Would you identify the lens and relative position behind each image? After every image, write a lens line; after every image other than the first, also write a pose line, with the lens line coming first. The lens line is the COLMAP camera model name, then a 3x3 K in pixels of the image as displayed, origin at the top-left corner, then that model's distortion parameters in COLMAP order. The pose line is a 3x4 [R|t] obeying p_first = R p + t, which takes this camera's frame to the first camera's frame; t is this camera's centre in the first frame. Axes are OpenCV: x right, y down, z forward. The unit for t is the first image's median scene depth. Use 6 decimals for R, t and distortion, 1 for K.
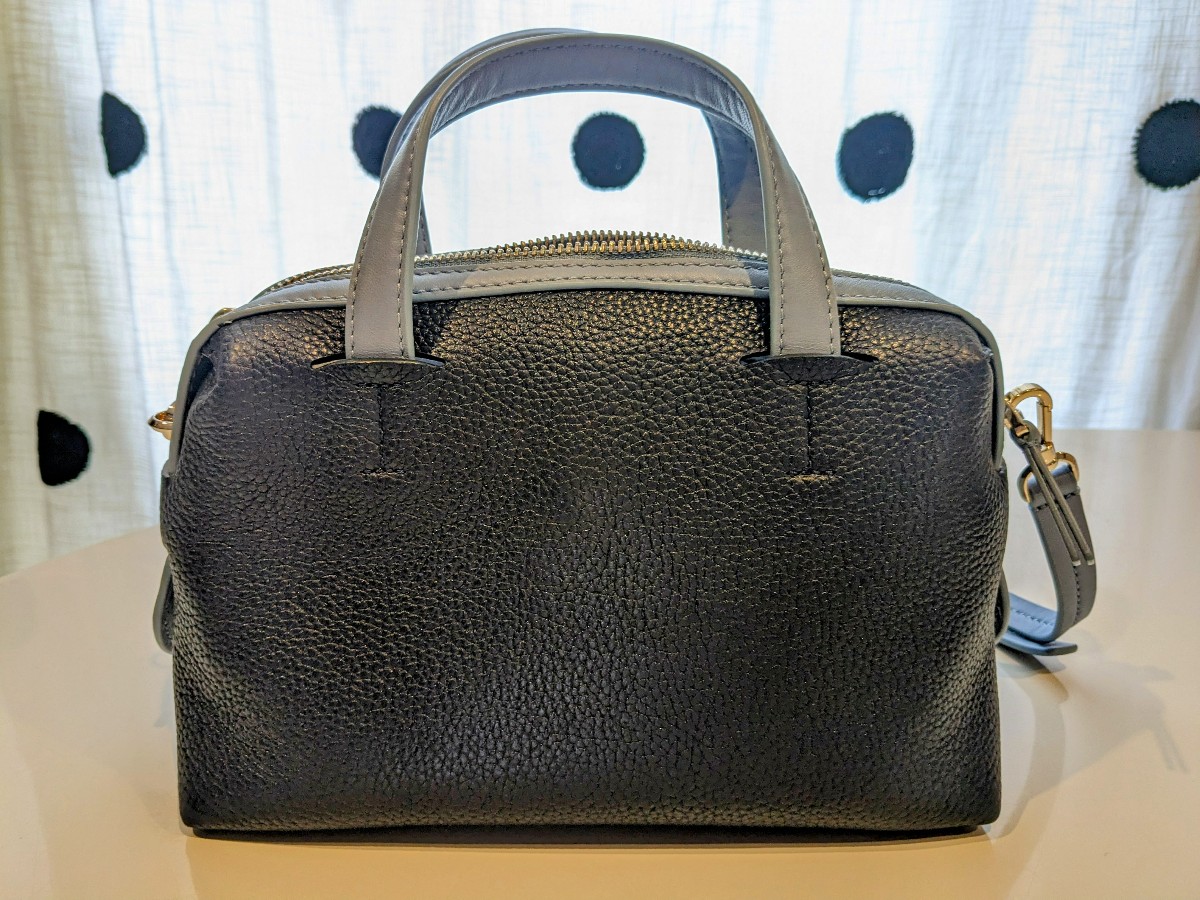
lens RADIAL K [[978.6, 0, 587.6], [0, 978.6, 423.5], [0, 0, 1]] dist [-0.002279, -0.058377]
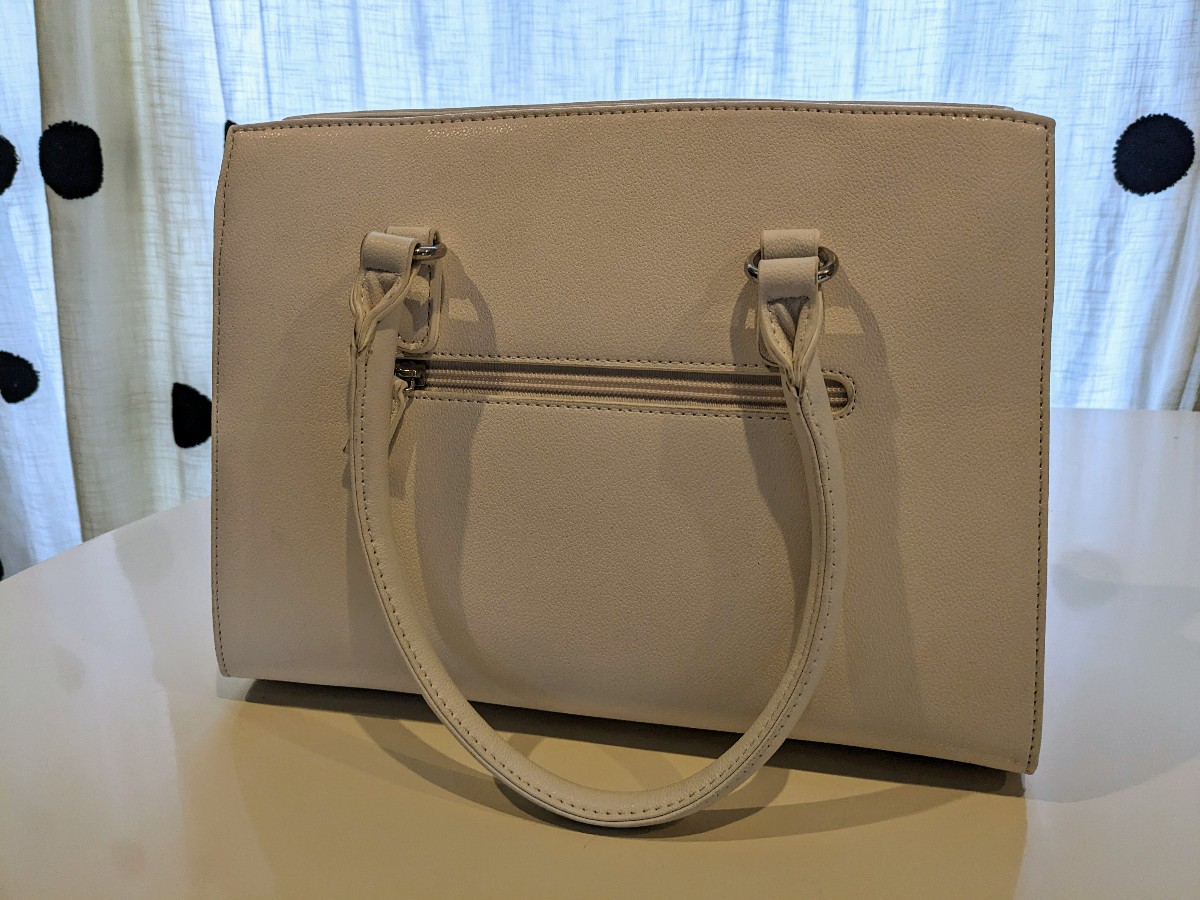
lens RADIAL K [[978.6, 0, 610.9], [0, 978.6, 404.6], [0, 0, 1]] dist [-0.002279, -0.058377]
pose [[0.996217, 0.009181, -0.086415, 0.083380], [-0.007791, 0.999835, 0.016400, -0.013075], [0.086551, -0.015665, 0.996124, -0.167644]]
